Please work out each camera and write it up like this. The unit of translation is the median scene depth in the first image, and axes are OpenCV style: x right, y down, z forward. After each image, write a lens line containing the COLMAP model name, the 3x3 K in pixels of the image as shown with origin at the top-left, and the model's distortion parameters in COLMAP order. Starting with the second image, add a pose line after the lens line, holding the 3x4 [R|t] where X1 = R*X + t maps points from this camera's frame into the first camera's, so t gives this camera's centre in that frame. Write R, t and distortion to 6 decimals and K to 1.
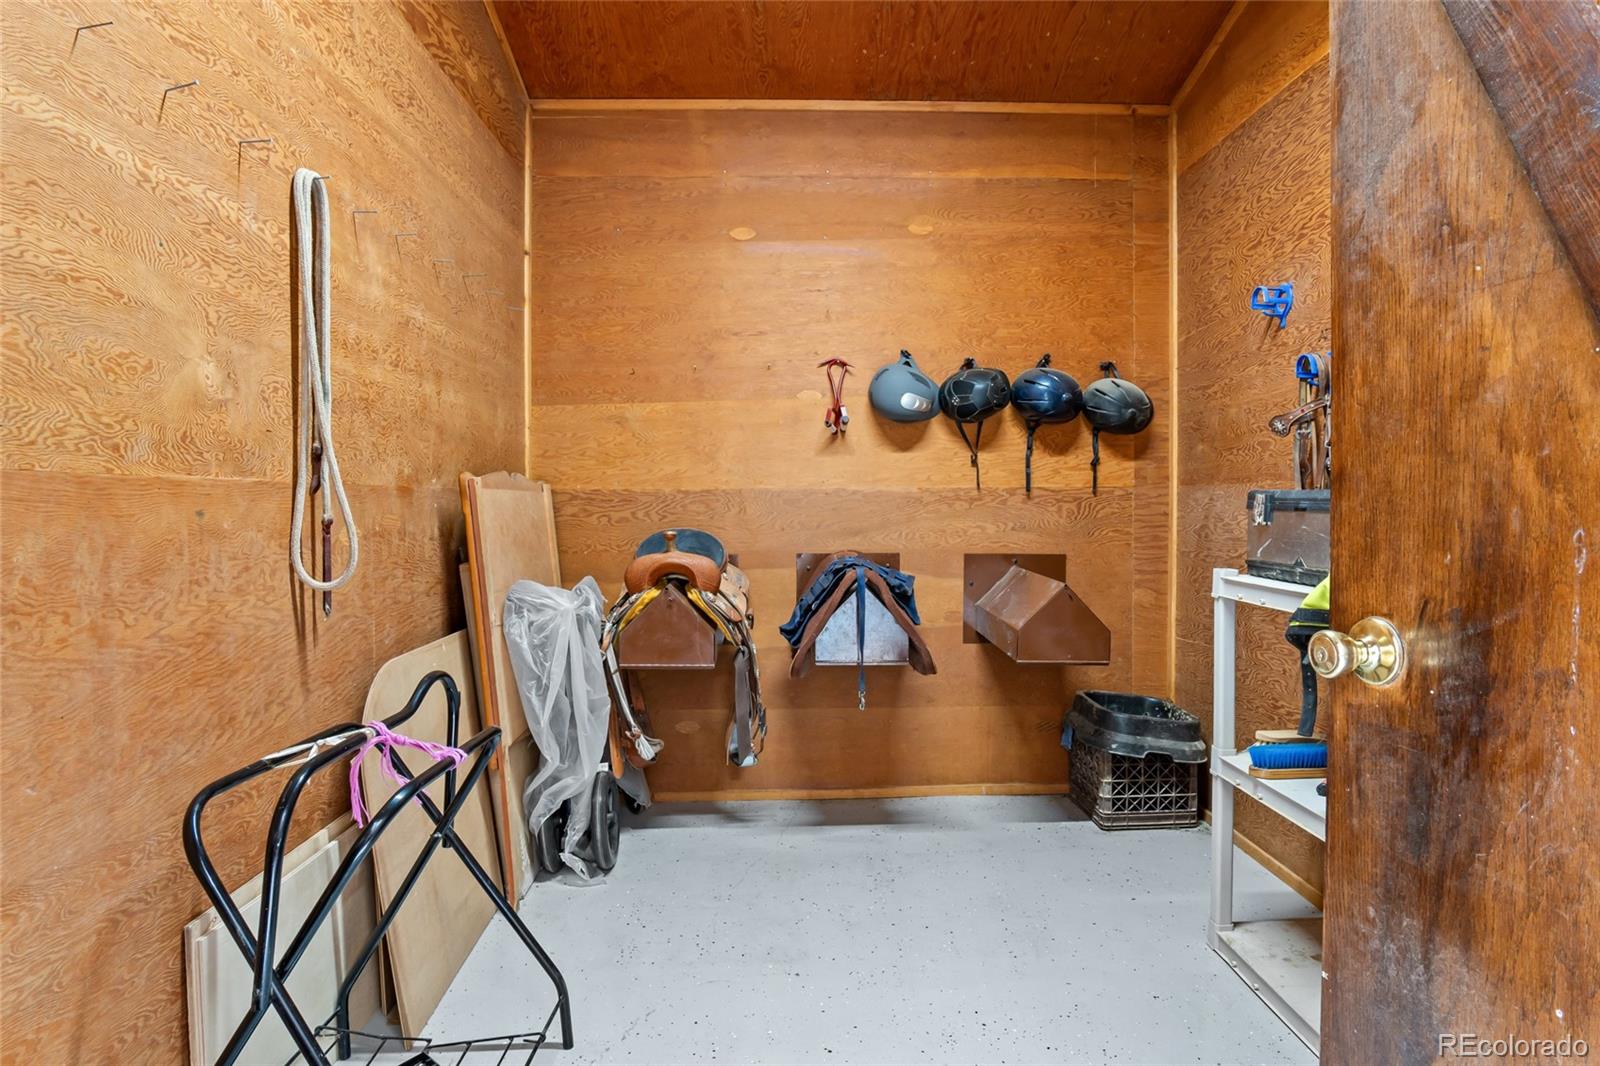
lens RADIAL K [[887.7, 0, 803.1], [0, 887.7, 517.6], [0, 0, 1]] dist [-0.031453, -0.000085]
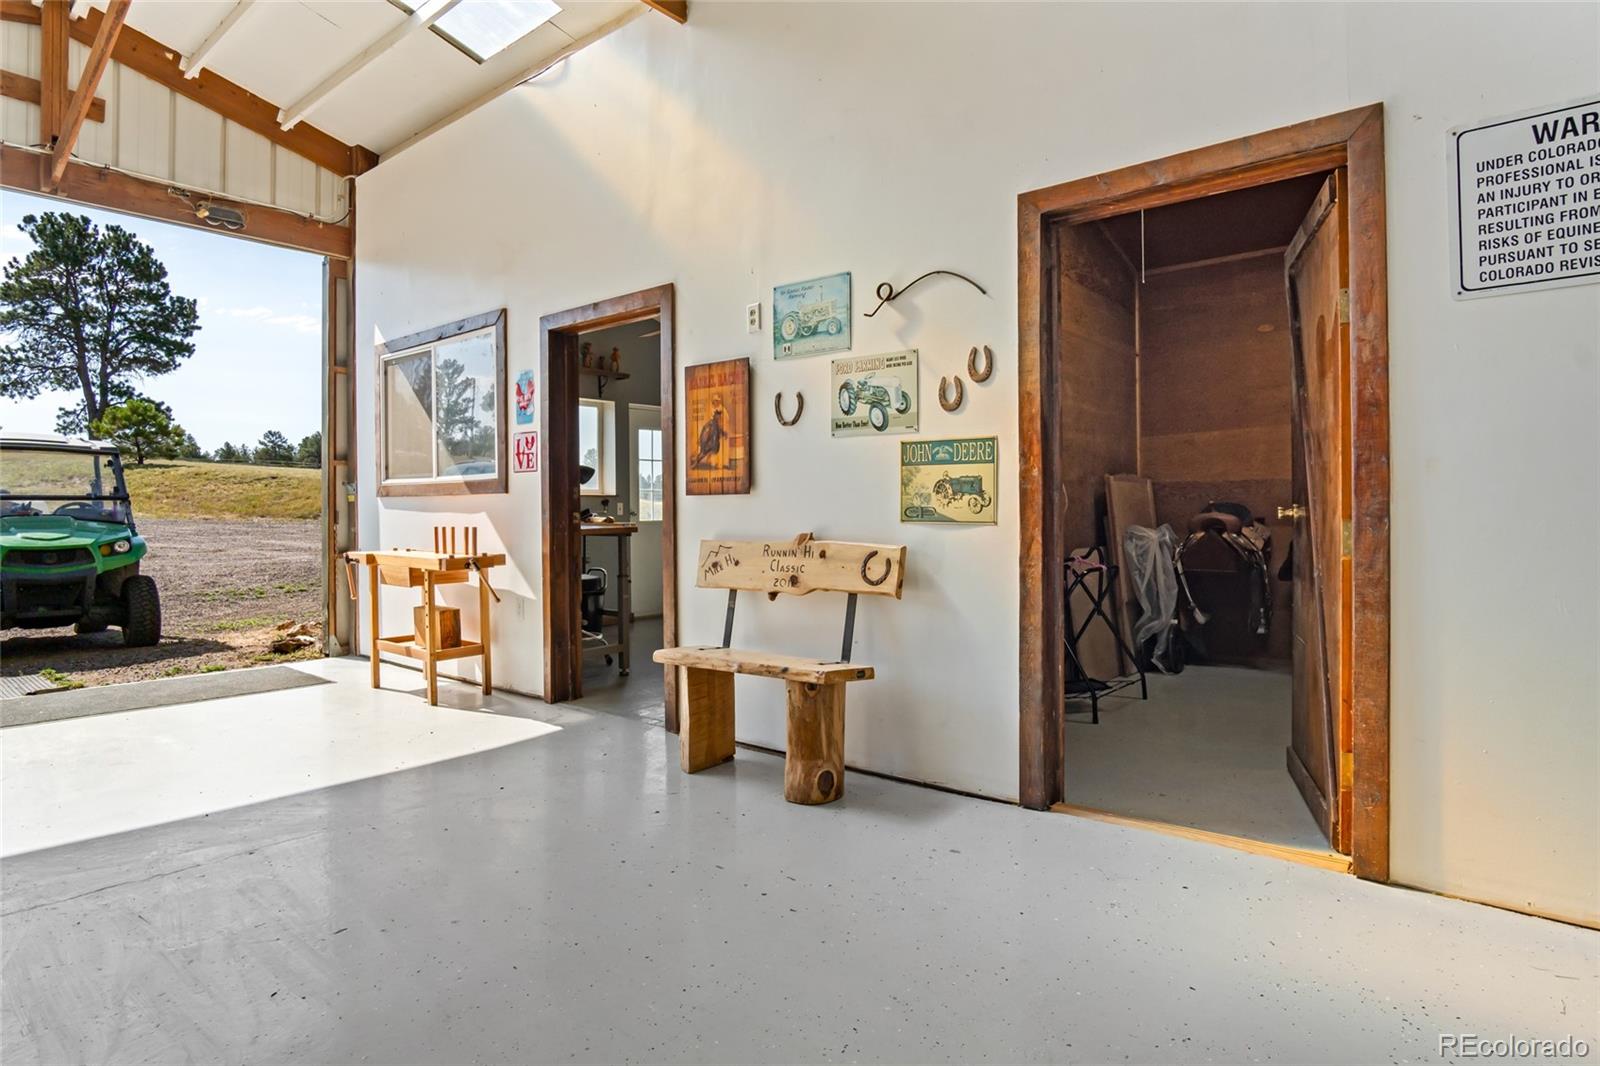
lens RADIAL K [[887.7, 0, 803.1], [0, 887.7, 517.6], [0, 0, 1]] dist [-0.031453, -0.000085]
pose [[0.767912, -0.005603, -0.640530, 0.393318], [0.000499, 0.999967, -0.008149, 0.065945], [0.640555, 0.005938, 0.767890, -1.027573]]
